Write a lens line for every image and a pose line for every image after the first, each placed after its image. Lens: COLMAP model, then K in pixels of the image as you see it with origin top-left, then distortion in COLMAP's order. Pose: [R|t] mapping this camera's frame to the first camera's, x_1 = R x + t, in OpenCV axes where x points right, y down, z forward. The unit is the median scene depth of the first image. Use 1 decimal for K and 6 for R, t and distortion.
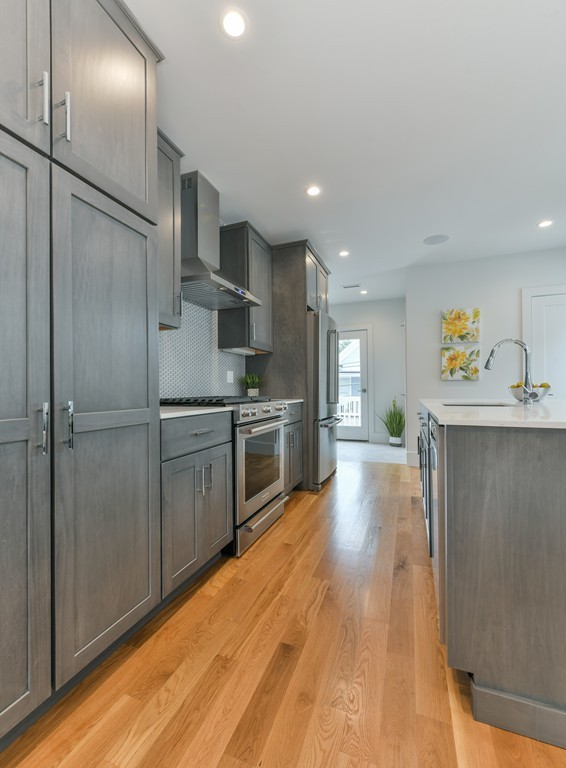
lens RADIAL K [[333.5, 0, 281.5], [0, 333.5, 387.3], [0, 0, 1]] dist [0.002381, 0.000375]
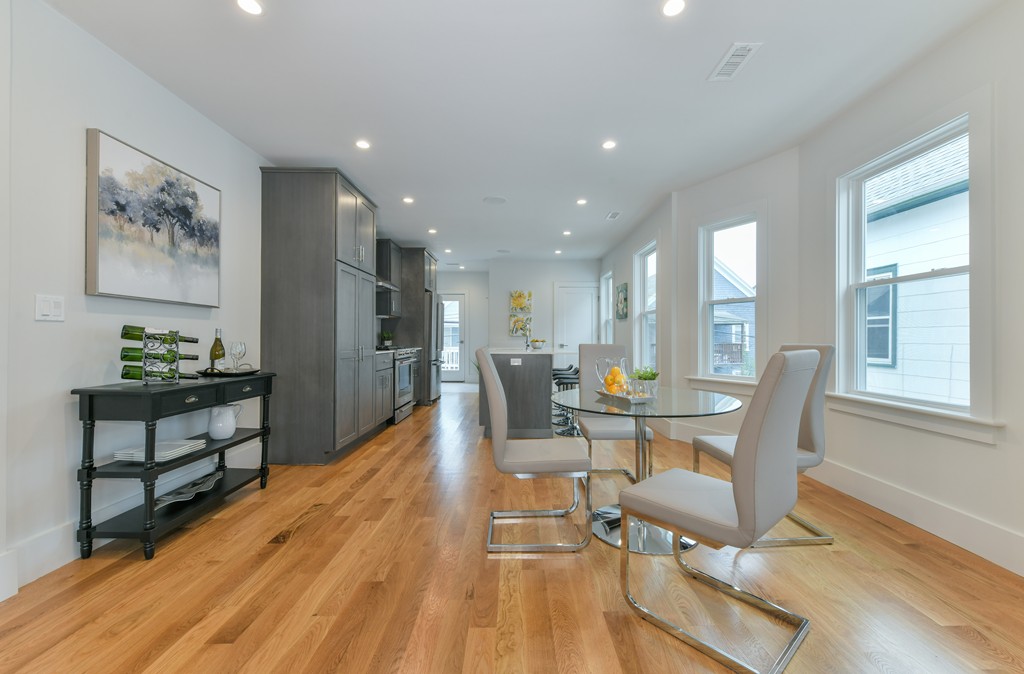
lens RADIAL K [[404.4, 0, 516.5], [0, 404.4, 339.0], [0, 0, 1]] dist [0.001351, -0.000080]
pose [[0.933152, 0.010608, 0.359324, -0.212902], [-0.012786, 0.999911, 0.003686, -0.018975], [-0.359253, -0.008034, 0.933206, -0.992248]]
